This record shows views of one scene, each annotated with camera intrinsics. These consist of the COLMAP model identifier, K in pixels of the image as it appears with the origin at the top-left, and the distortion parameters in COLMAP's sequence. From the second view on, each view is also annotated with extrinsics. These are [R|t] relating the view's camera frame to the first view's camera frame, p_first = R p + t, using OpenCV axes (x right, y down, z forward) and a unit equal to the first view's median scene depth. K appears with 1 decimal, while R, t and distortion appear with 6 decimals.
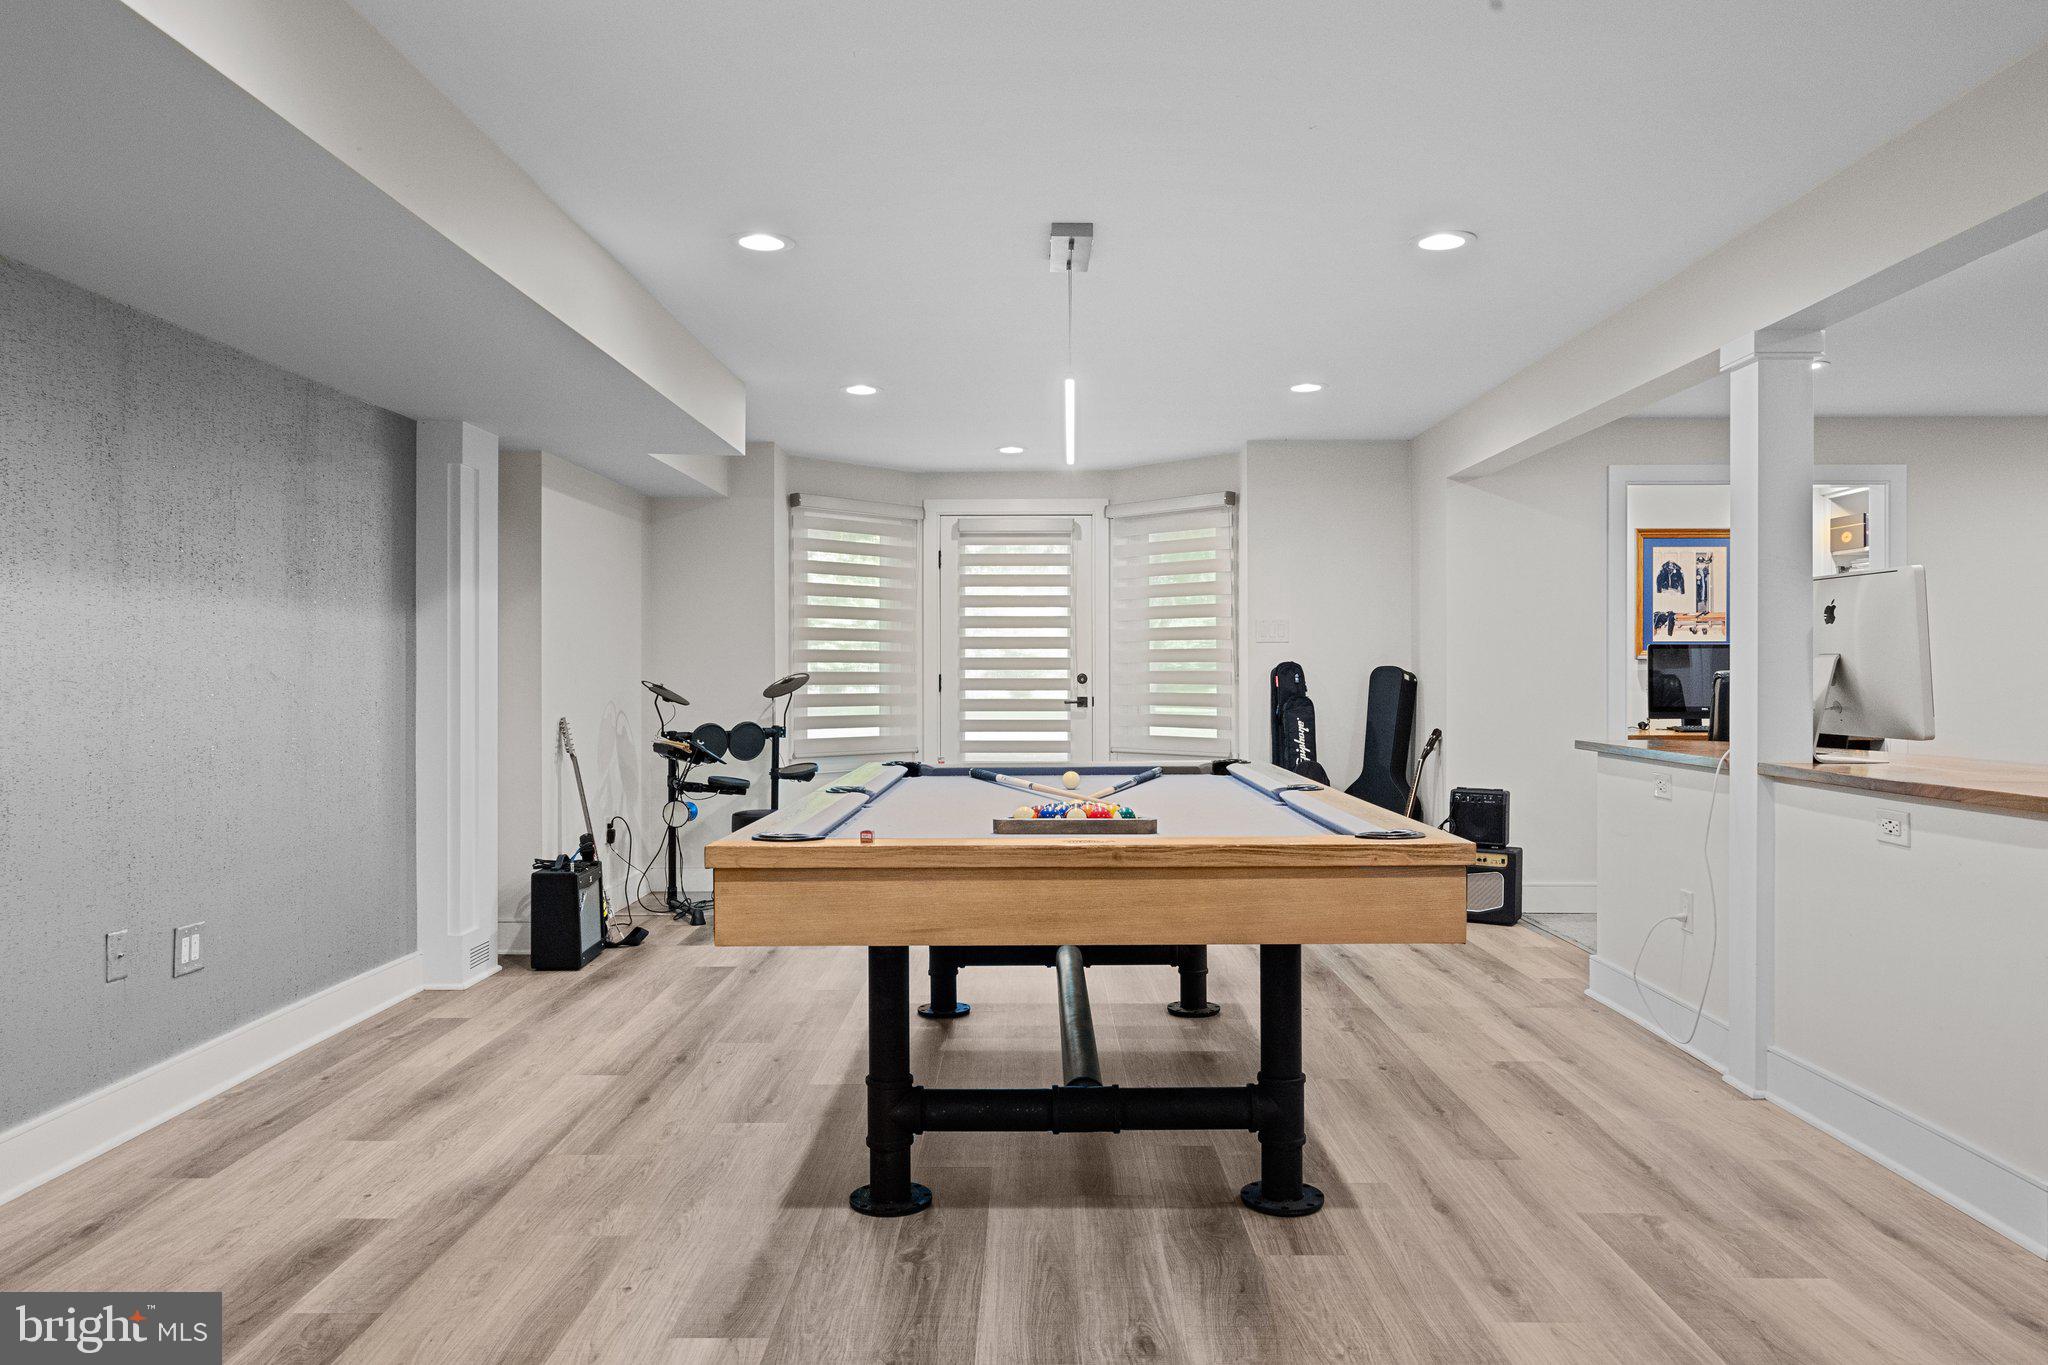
lens RADIAL K [[1420.4, 0, 1054.8], [0, 1420.4, 674.4], [0, 0, 1]] dist [0.002293, -0.005303]
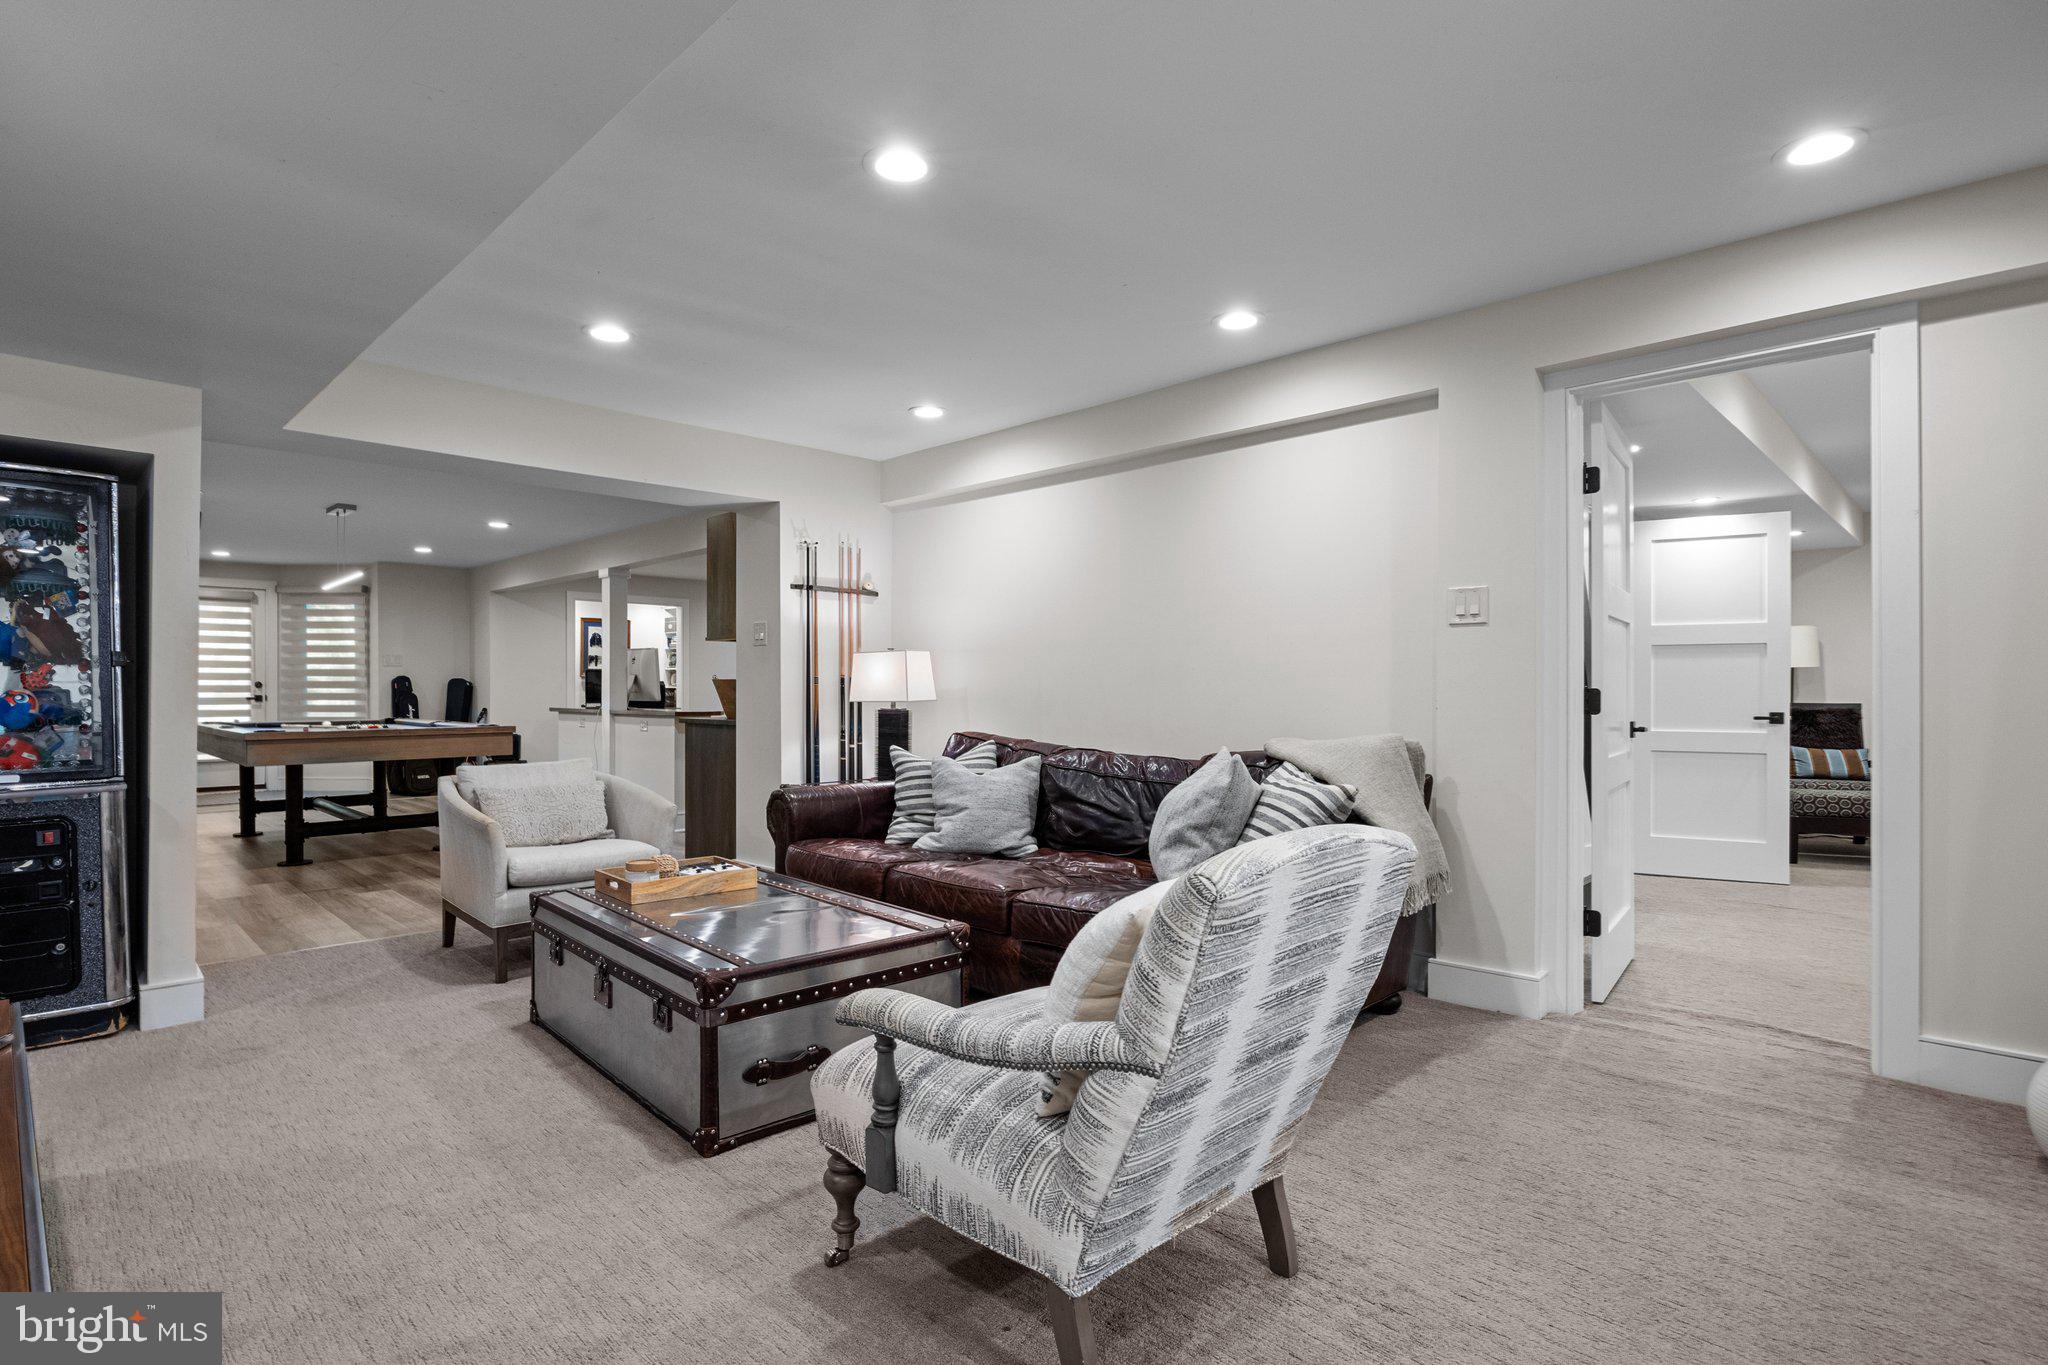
lens RADIAL K [[1030.2, 0, 1005.2], [0, 1030.2, 689.9], [0, 0, 1]] dist [-0.000827, 0.002075]
pose [[0.726789, 0.001650, 0.686858, -0.207575], [-0.001014, 0.999999, -0.001329, 0.011119], [-0.686860, 0.000270, 0.726790, -0.609227]]
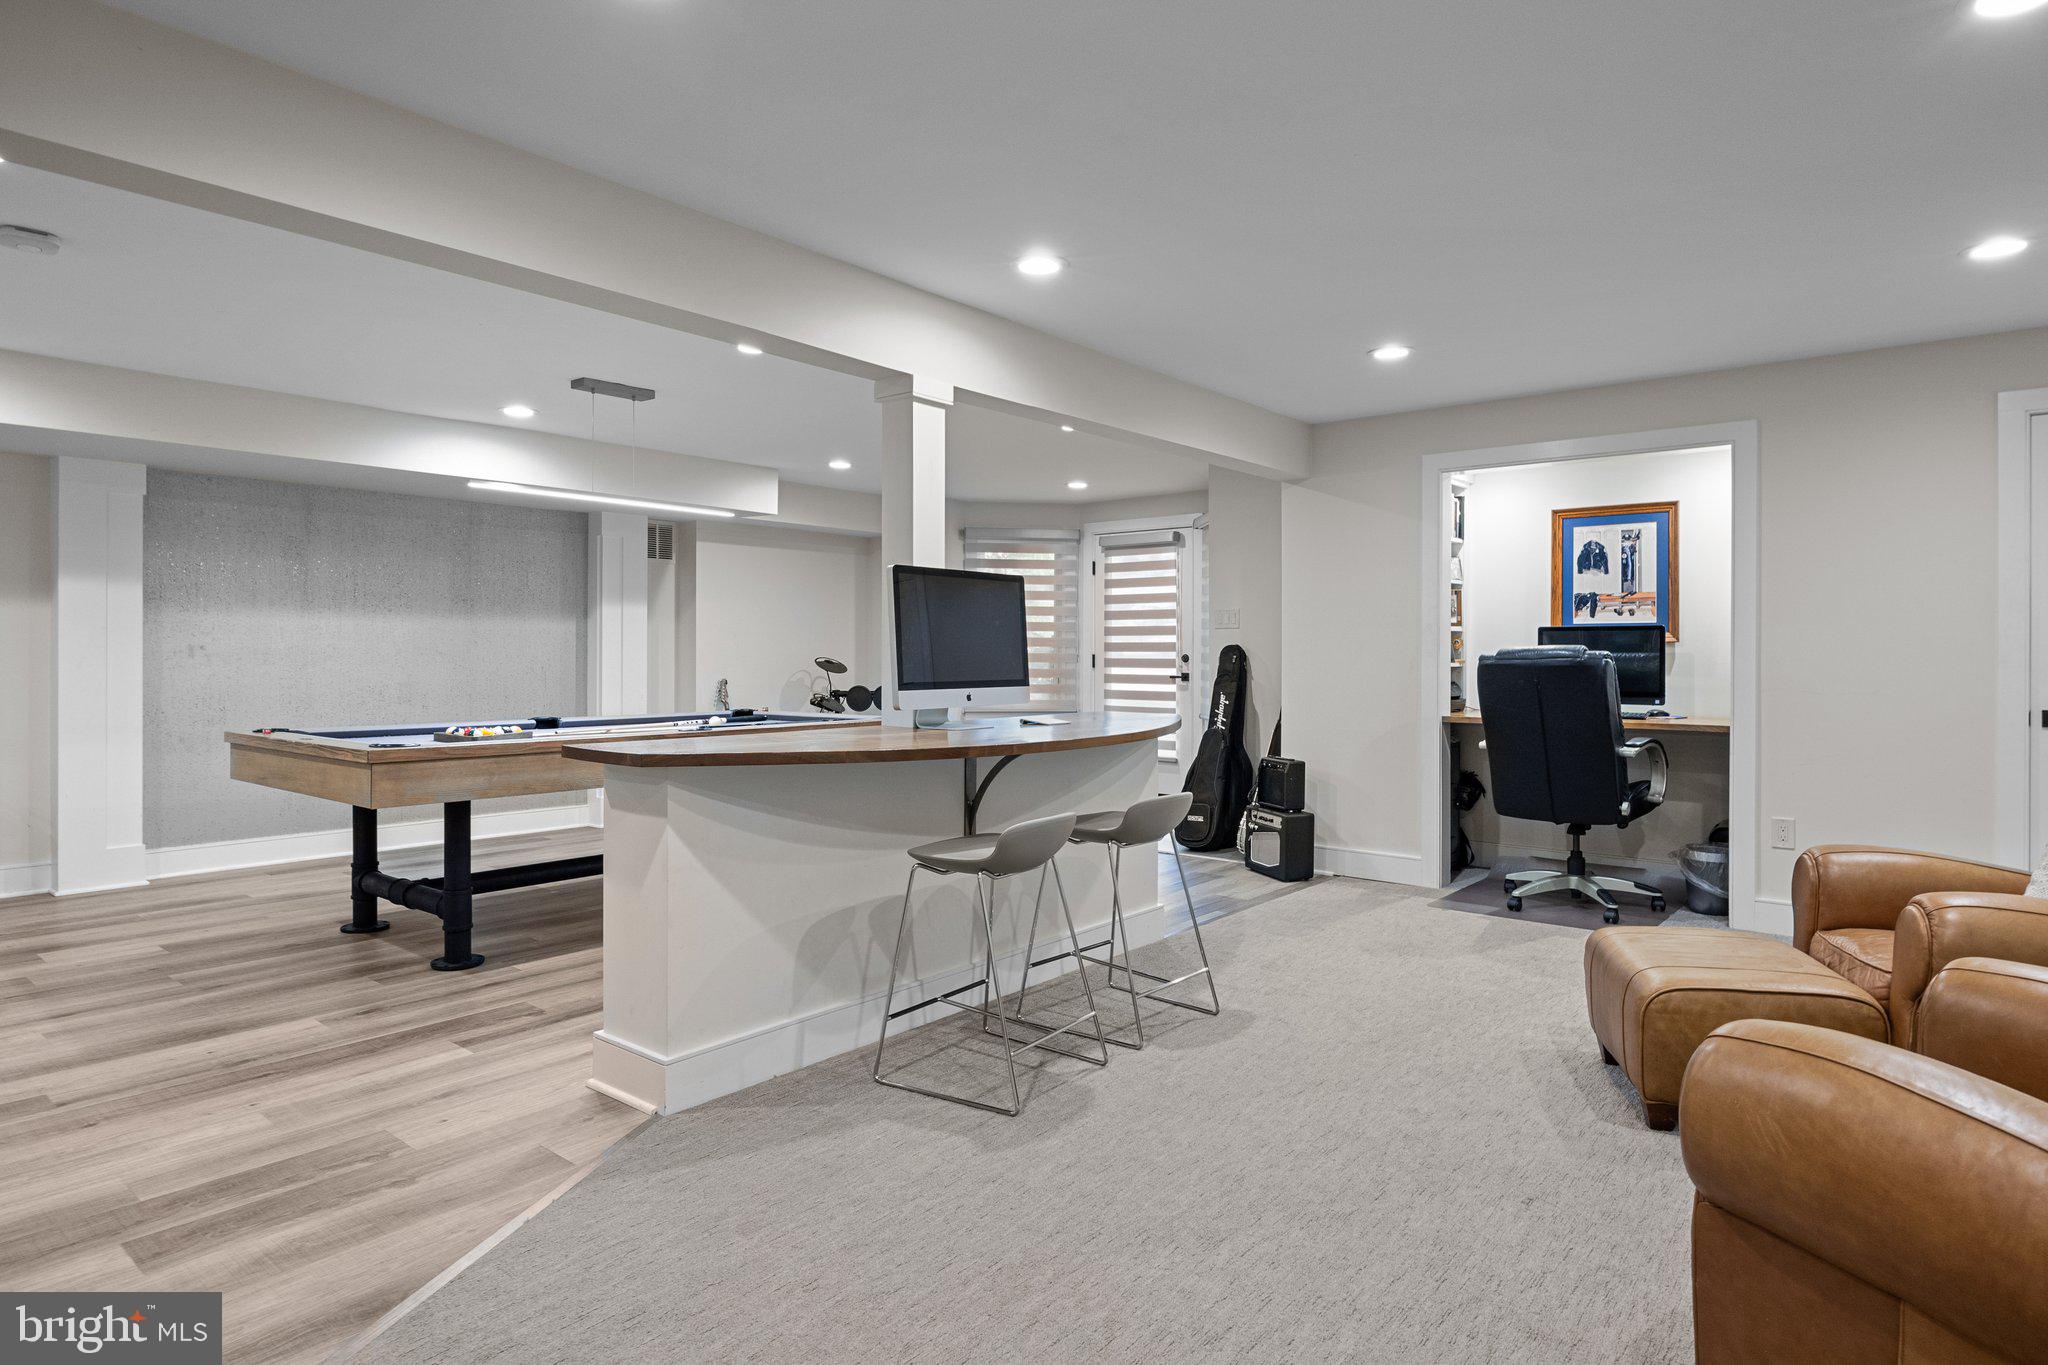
lens RADIAL K [[1146.9, 0, 1031.2], [0, 1146.9, 652.1], [0, 0, 1]] dist [-0.004824, 0.000892]
pose [[0.773961, 0.002276, -0.633229, 0.632209], [-0.003527, 0.999994, -0.000717, -0.001723], [0.633223, 0.002788, 0.773964, 0.151869]]
